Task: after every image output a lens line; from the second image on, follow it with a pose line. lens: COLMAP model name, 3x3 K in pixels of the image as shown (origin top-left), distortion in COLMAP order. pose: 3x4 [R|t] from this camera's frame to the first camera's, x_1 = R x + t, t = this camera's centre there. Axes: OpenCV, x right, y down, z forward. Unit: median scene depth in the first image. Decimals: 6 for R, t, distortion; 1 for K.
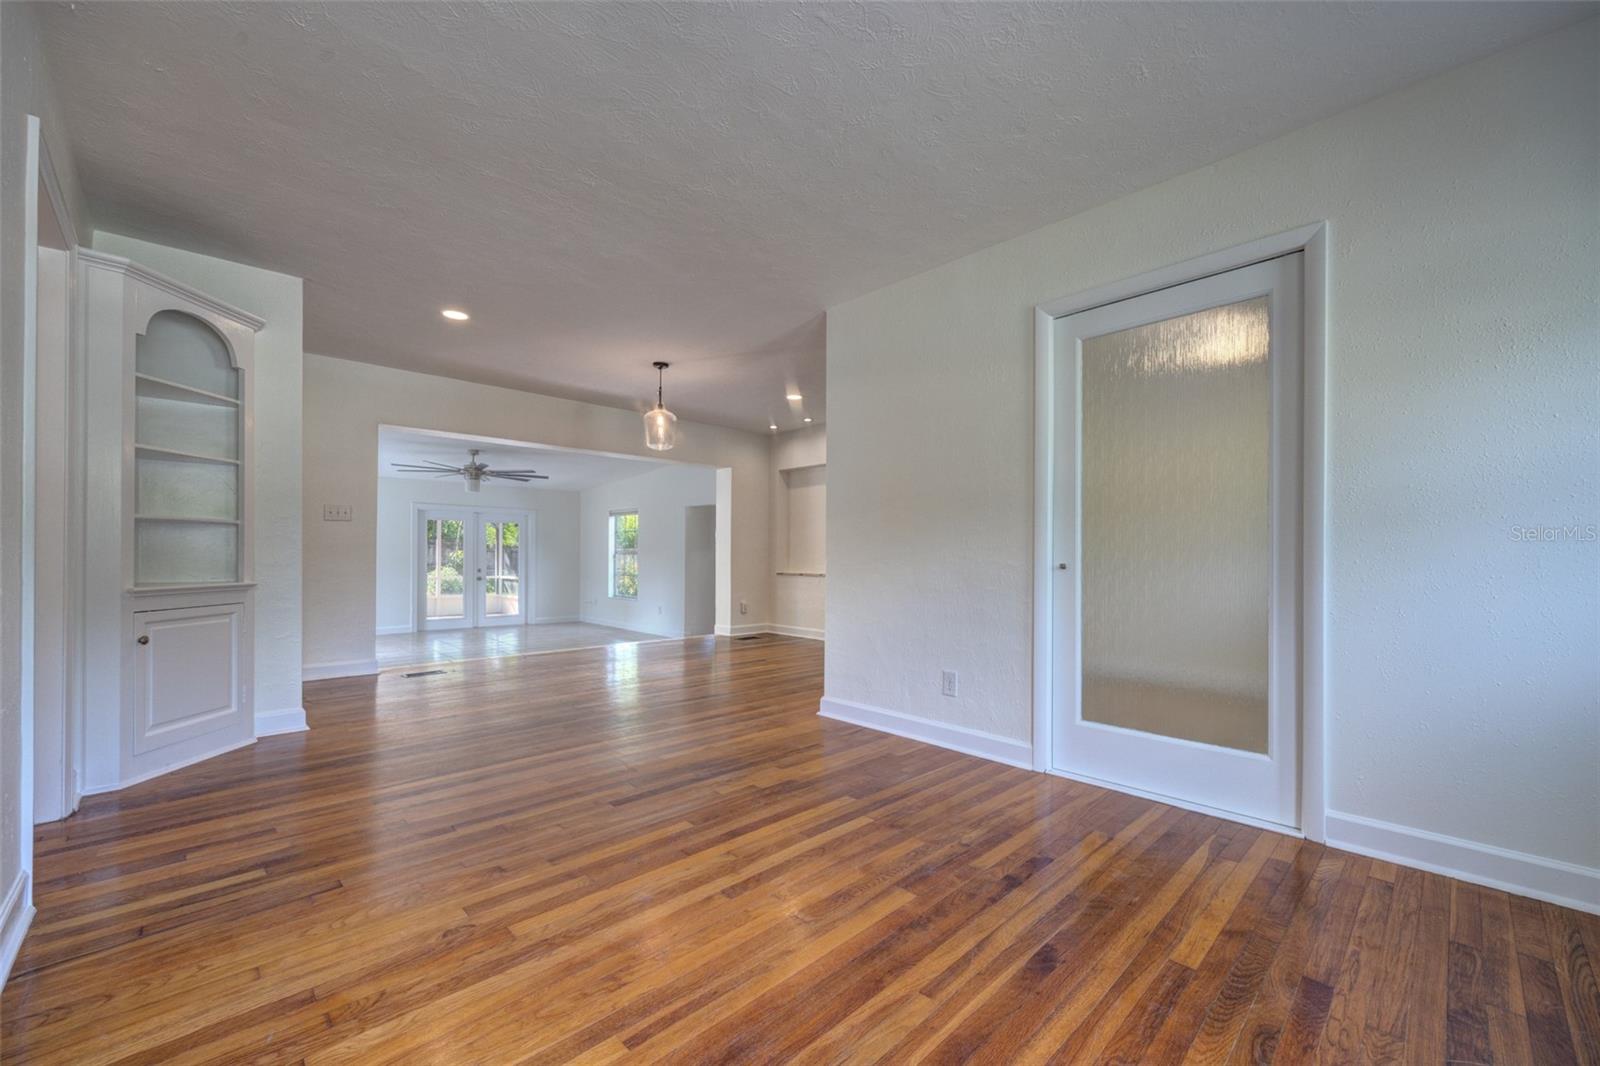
lens RADIAL K [[633.4, 0, 789.8], [0, 633.4, 548.9], [0, 0, 1]] dist [-0.001150, 0.000011]
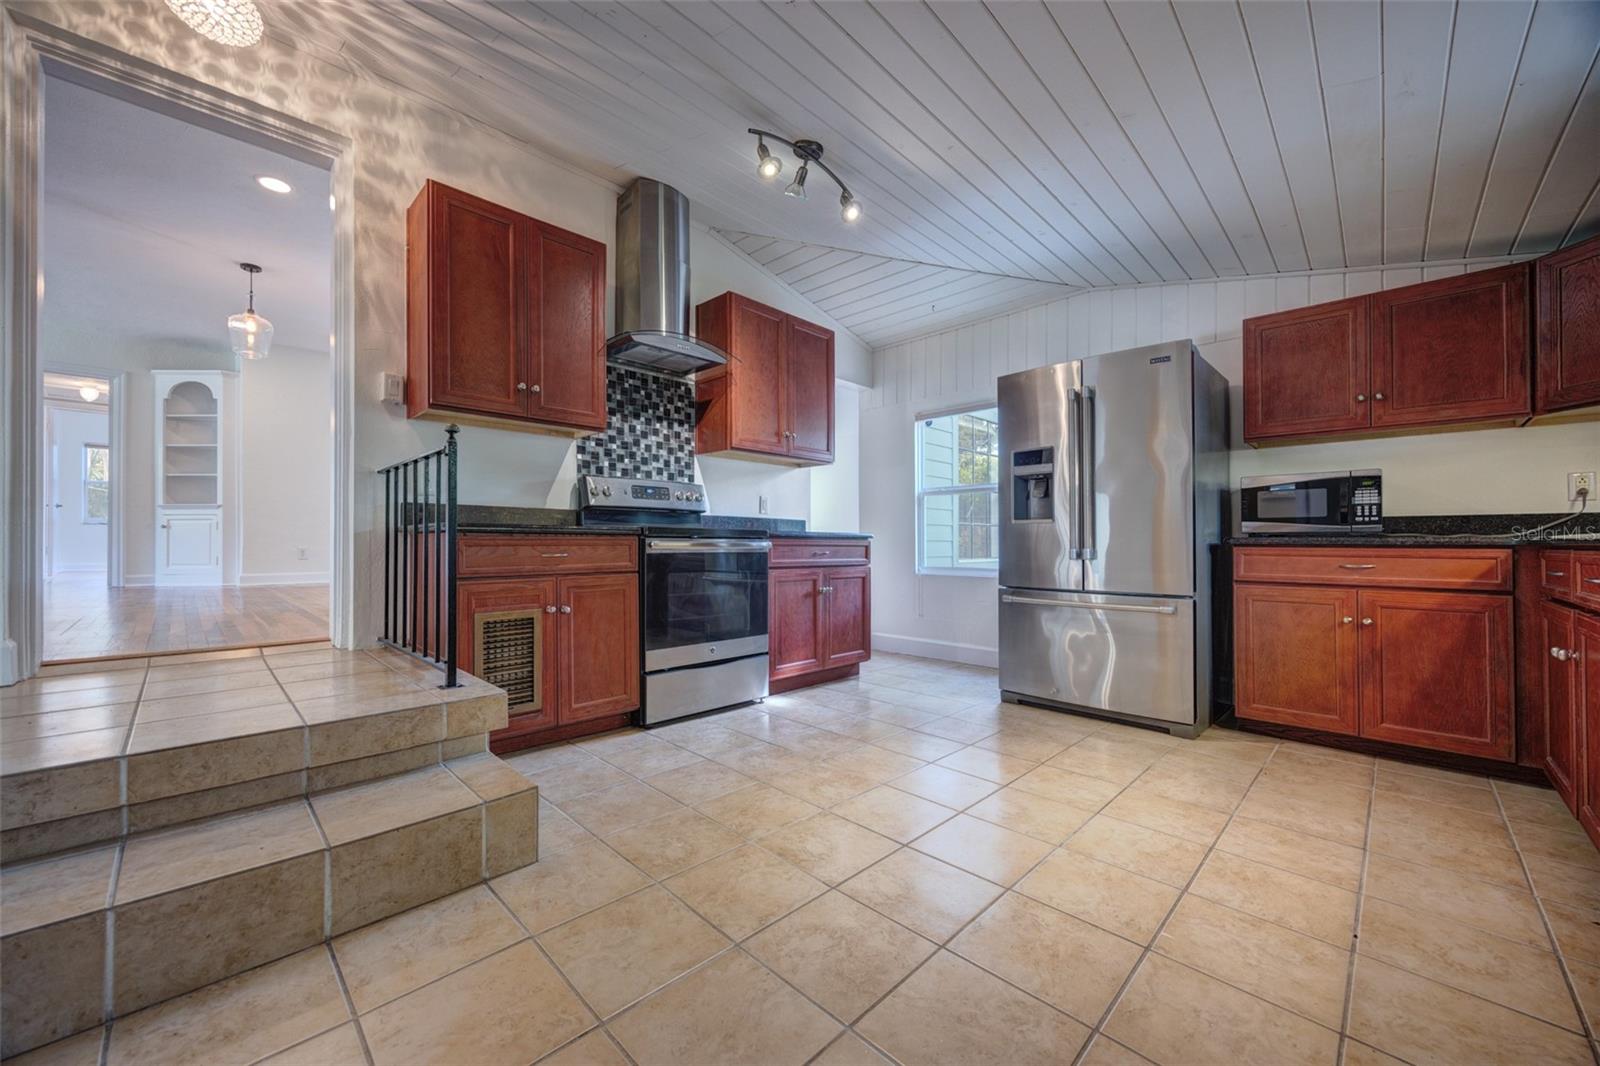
lens RADIAL K [[600.7, 0, 800.0], [0, 600.7, 533.0], [0, 0, 1]] dist [0.000849, 0.000096]
pose [[0.040856, -0.019249, -0.998980, 0.713515], [0.012979, 0.999740, -0.018733, 0.130159], [0.999081, -0.012200, 0.041096, 1.765538]]
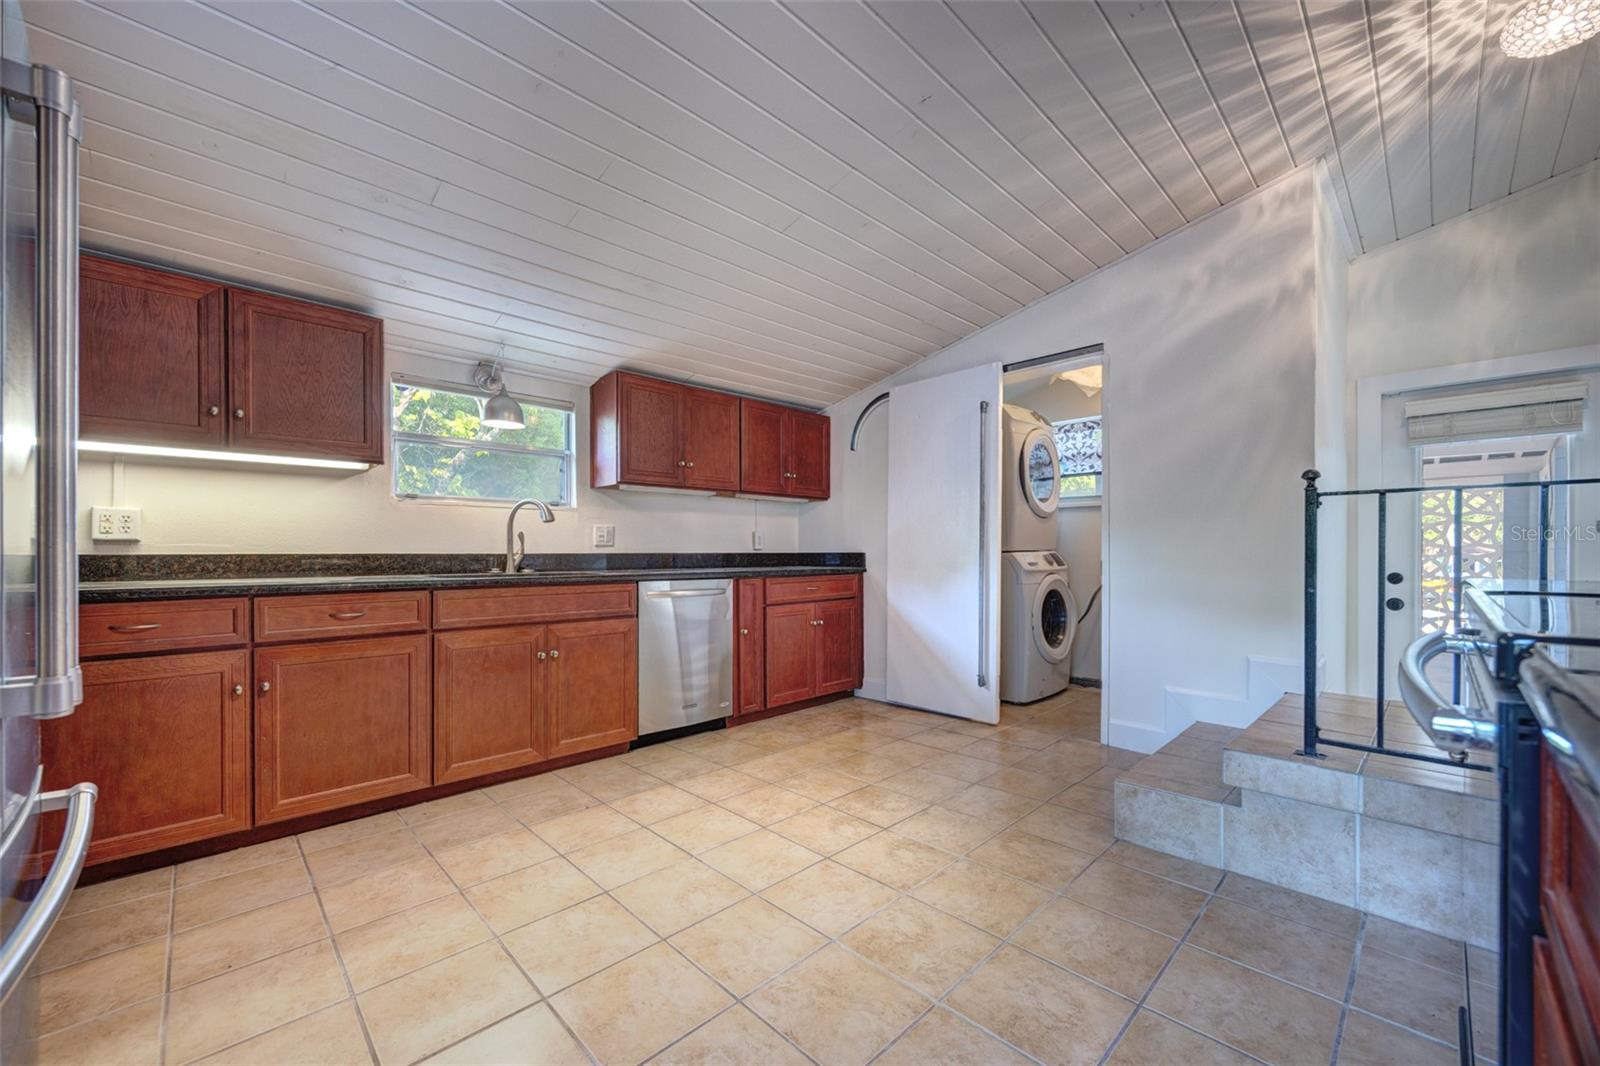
lens RADIAL K [[633.4, 0, 789.8], [0, 633.4, 548.9], [0, 0, 1]] dist [-0.001150, 0.000011]
pose [[-0.012974, -0.003438, 0.999910, -0.058997], [-0.013156, 0.999908, 0.003267, 0.100183], [-0.999829, -0.013112, -0.013018, 1.871976]]
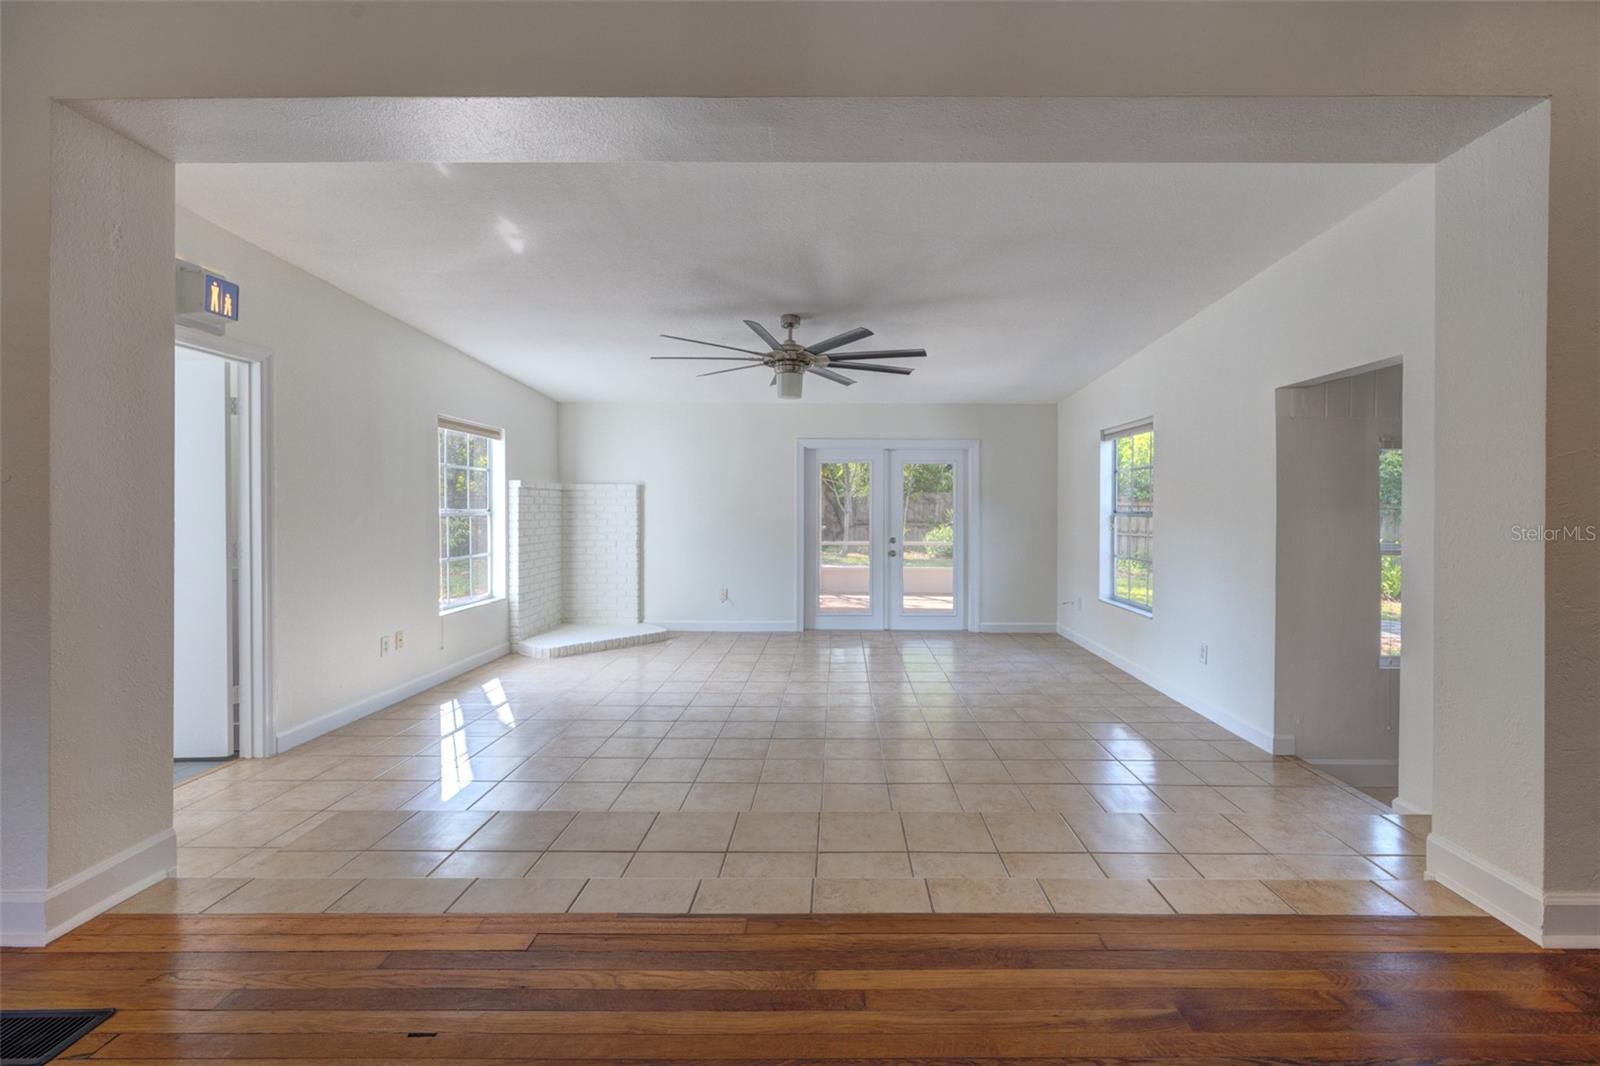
lens RADIAL K [[657.0, 0, 840.7], [0, 657.0, 510.7], [0, 0, 1]] dist [-0.008193, 0.000273]
pose [[0.730886, -0.000281, -0.682500, -0.175630], [0.009486, 0.999908, 0.009746, -0.005535], [0.682434, -0.013598, 0.730821, 1.059924]]
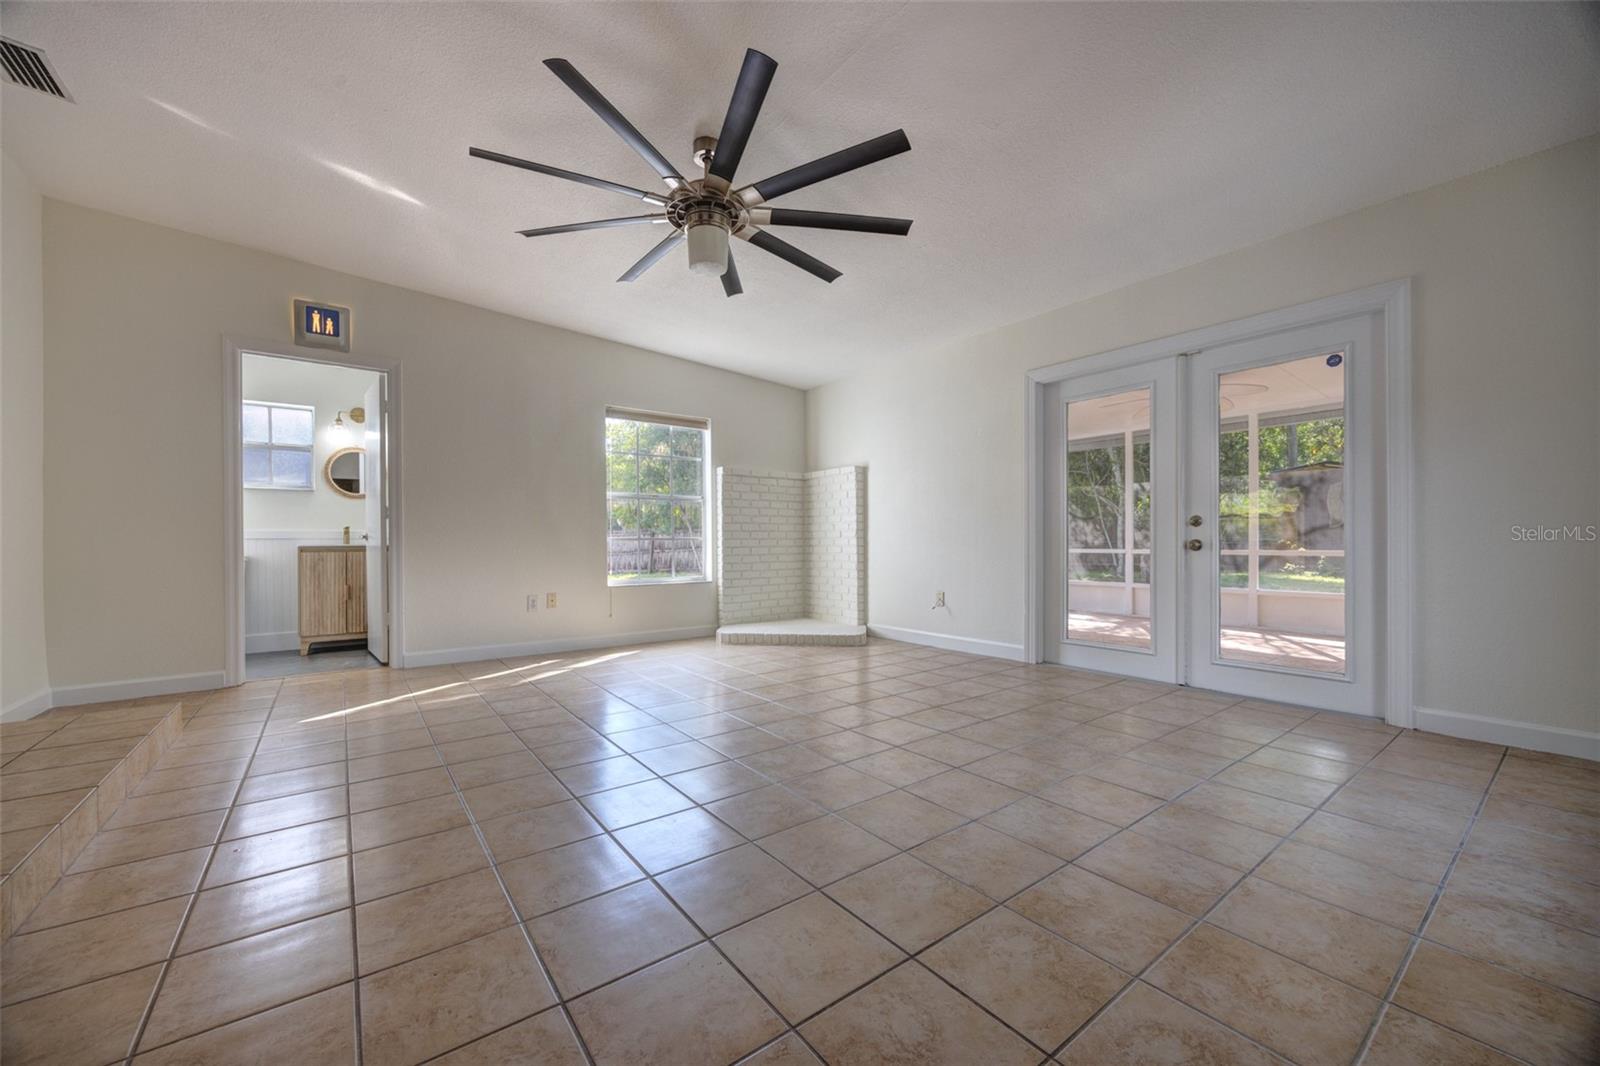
lens RADIAL K [[610.4, 0, 793.6], [0, 610.4, 546.1], [0, 0, 1]] dist [-0.005106, -0.000337]
pose [[-0.113794, 0.004446, -0.993494, -0.309628], [0.018482, 0.999826, 0.002357, 0.092788], [0.993332, -0.018093, -0.113857, 1.796322]]
